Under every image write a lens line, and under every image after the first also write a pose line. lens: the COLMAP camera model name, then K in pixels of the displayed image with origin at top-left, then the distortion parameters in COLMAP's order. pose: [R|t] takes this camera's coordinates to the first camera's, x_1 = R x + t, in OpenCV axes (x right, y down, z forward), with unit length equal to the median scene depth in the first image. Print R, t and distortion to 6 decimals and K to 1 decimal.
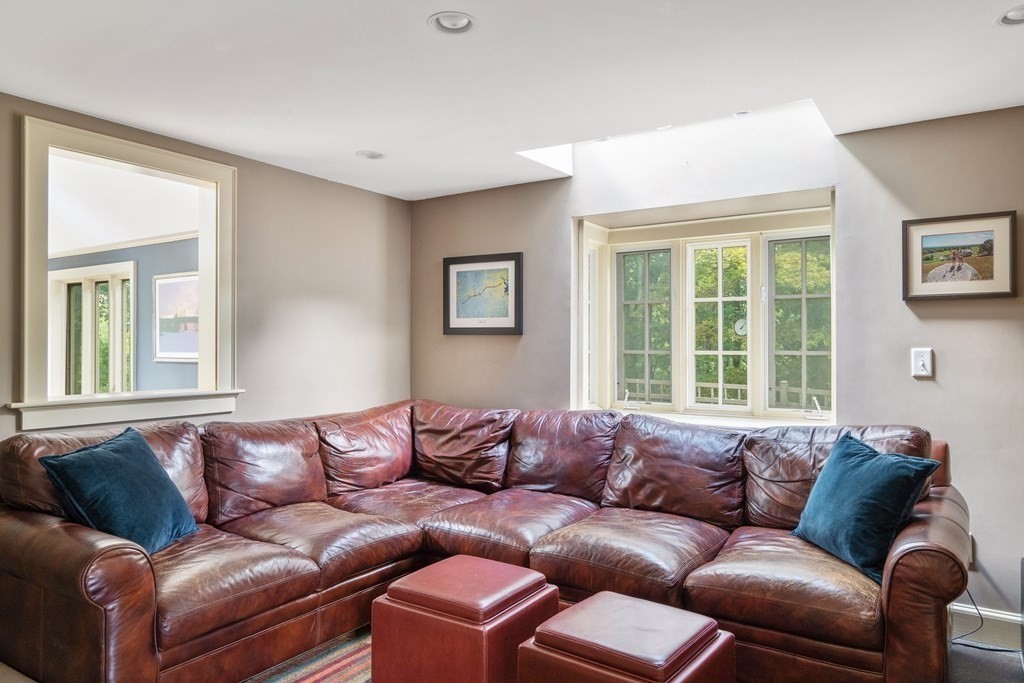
lens RADIAL K [[684.7, 0, 511.2], [0, 684.7, 342.0], [0, 0, 1]] dist [-0.002225, -0.000270]
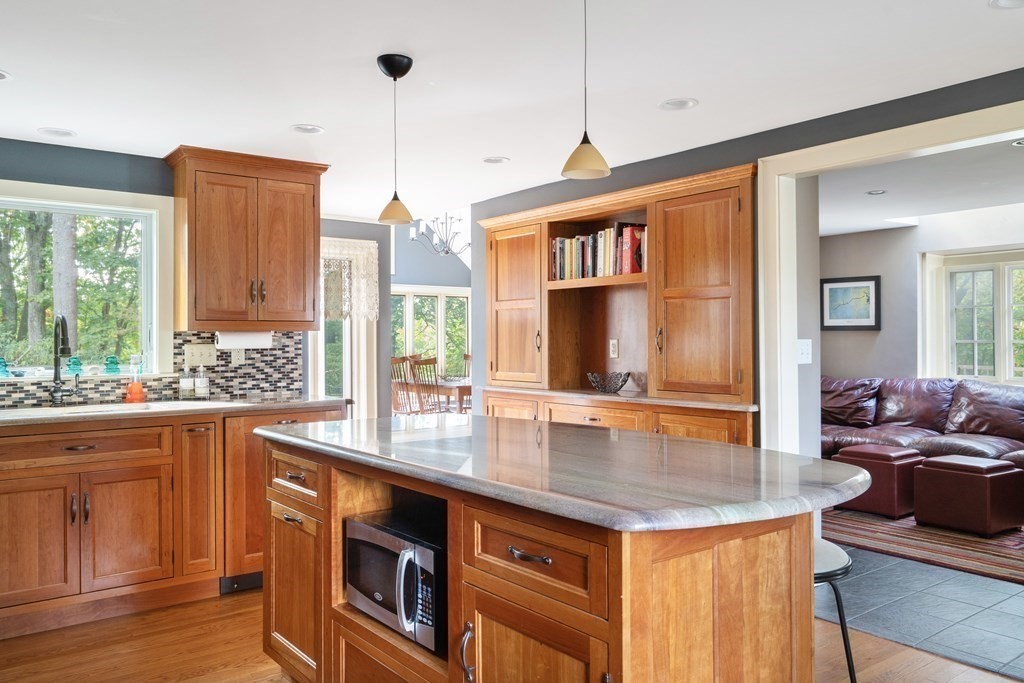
lens RADIAL K [[791.0, 0, 513.0], [0, 791.0, 336.4], [0, 0, 1]] dist [0.003915, -0.000501]
pose [[0.946621, -0.007245, -0.322266, -0.211476], [0.007338, 0.999973, -0.000928, -0.001459], [0.322264, -0.001487, 0.946649, -1.019954]]
